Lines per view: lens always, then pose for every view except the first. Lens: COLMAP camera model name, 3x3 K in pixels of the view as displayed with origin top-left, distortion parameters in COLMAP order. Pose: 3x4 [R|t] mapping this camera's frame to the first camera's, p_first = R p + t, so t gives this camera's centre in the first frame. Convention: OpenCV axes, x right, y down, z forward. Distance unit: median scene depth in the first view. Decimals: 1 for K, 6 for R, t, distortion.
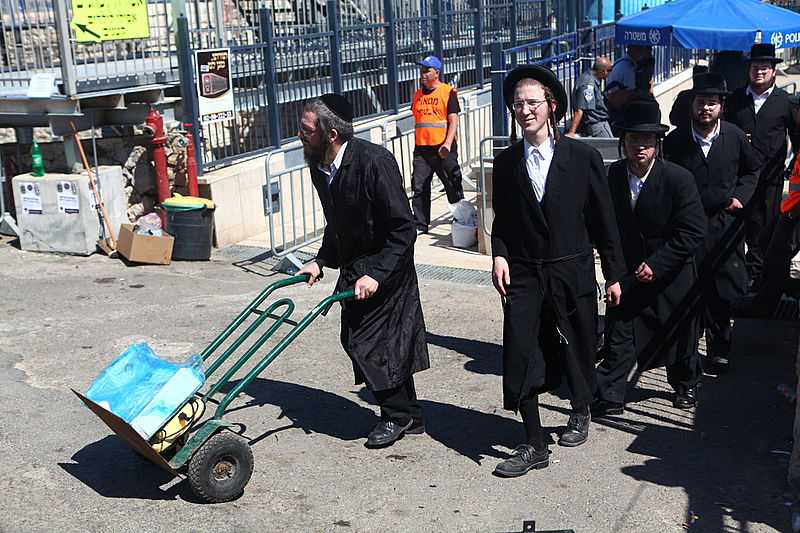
lens RADIAL K [[996.5, 0, 399.8], [0, 996.5, 266.2], [0, 0, 1]] dist [-0.027625, 0.000000]
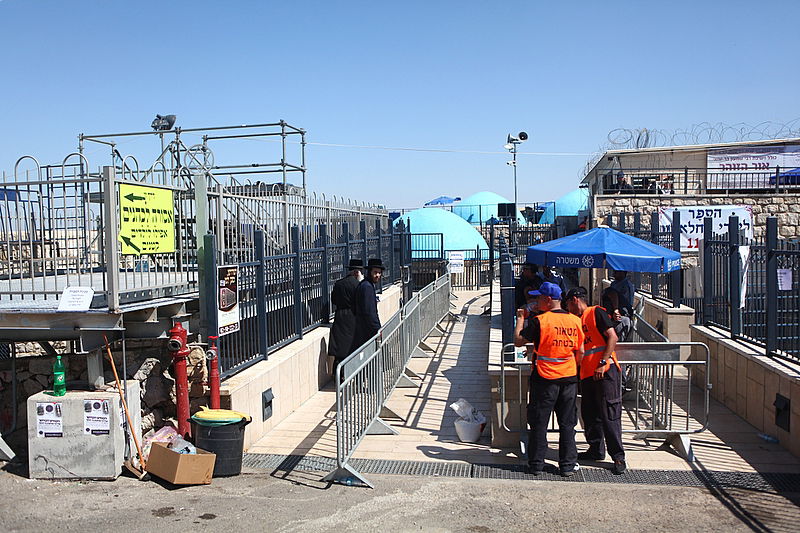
lens RADIAL K [[689.3, 0, 400.4], [0, 689.3, 267.7], [0, 0, 1]] dist [-0.029613, 0.013416]
pose [[0.942343, 0.014676, 0.334327, -0.278136], [0.060292, 0.975245, -0.212751, -0.051504], [-0.329173, 0.220641, 0.918130, 0.282006]]
